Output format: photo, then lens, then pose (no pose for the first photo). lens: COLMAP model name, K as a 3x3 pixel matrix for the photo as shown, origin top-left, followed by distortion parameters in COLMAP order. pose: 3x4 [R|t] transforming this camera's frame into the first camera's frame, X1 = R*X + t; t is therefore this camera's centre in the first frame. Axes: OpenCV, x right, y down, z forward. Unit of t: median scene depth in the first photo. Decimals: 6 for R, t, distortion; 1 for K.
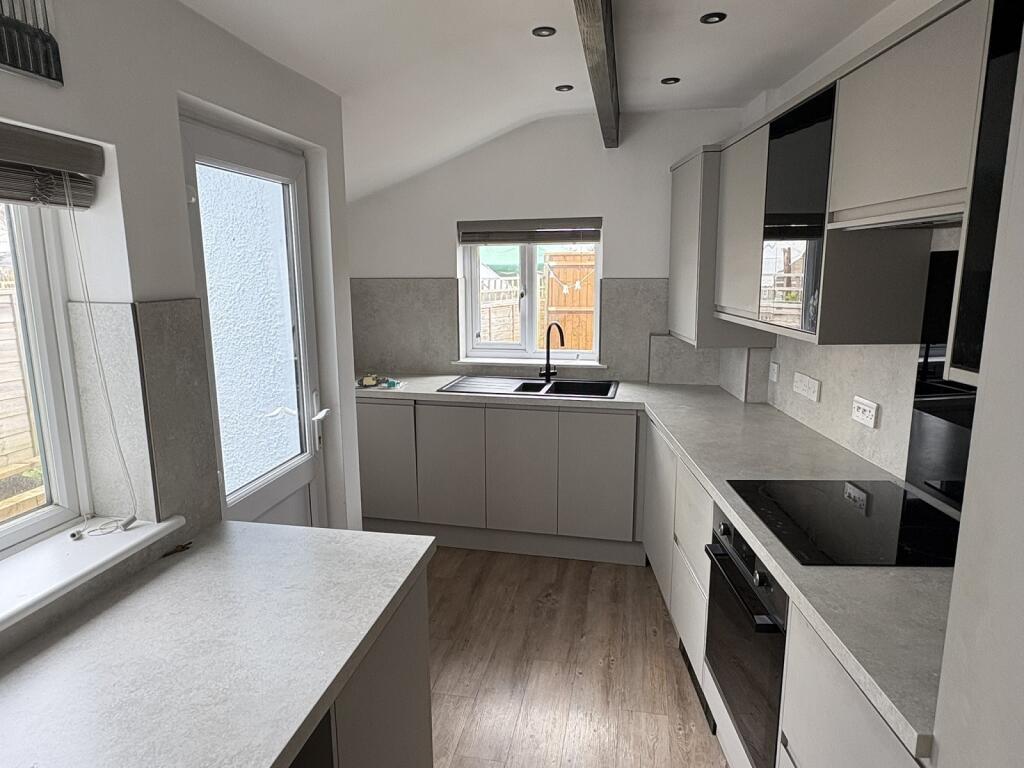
lens RADIAL K [[632.0, 0, 512.0], [0, 632.0, 384.0], [0, 0, 1]] dist [0.000739, 0.000136]
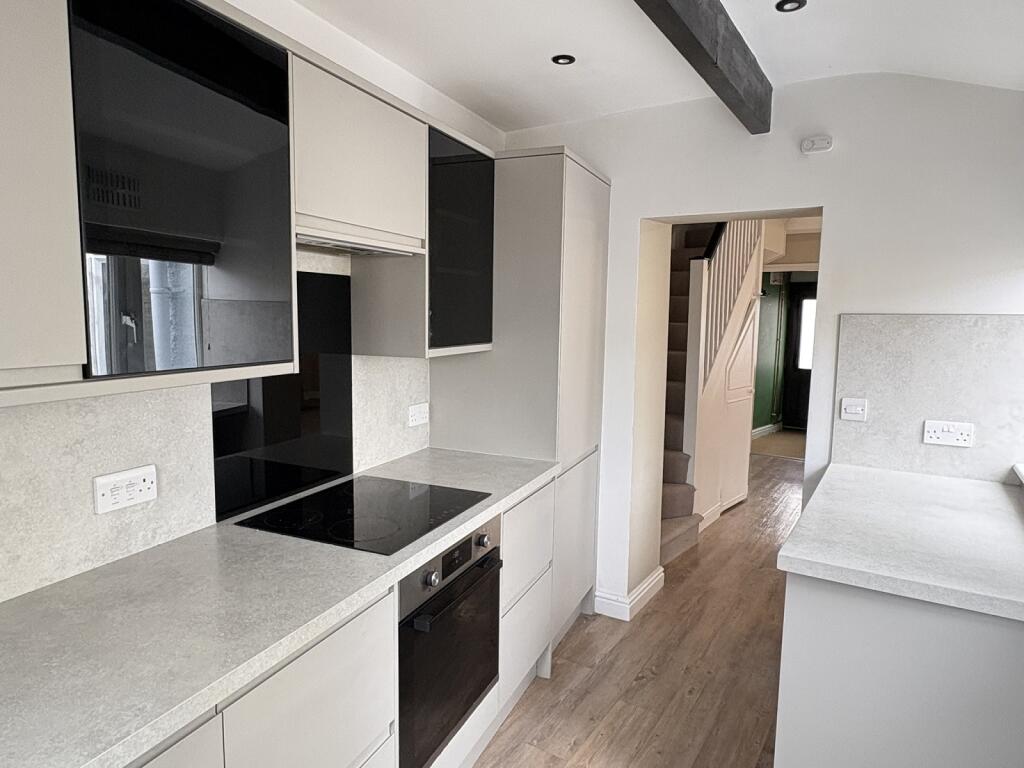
lens RADIAL K [[632.0, 0, 512.0], [0, 632.0, 384.0], [0, 0, 1]] dist [0.000739, 0.000136]
pose [[-0.935323, -0.042688, 0.351211, -0.053998], [0.056825, 0.961680, 0.268221, -0.239295], [-0.349202, 0.270831, -0.897055, 1.576015]]
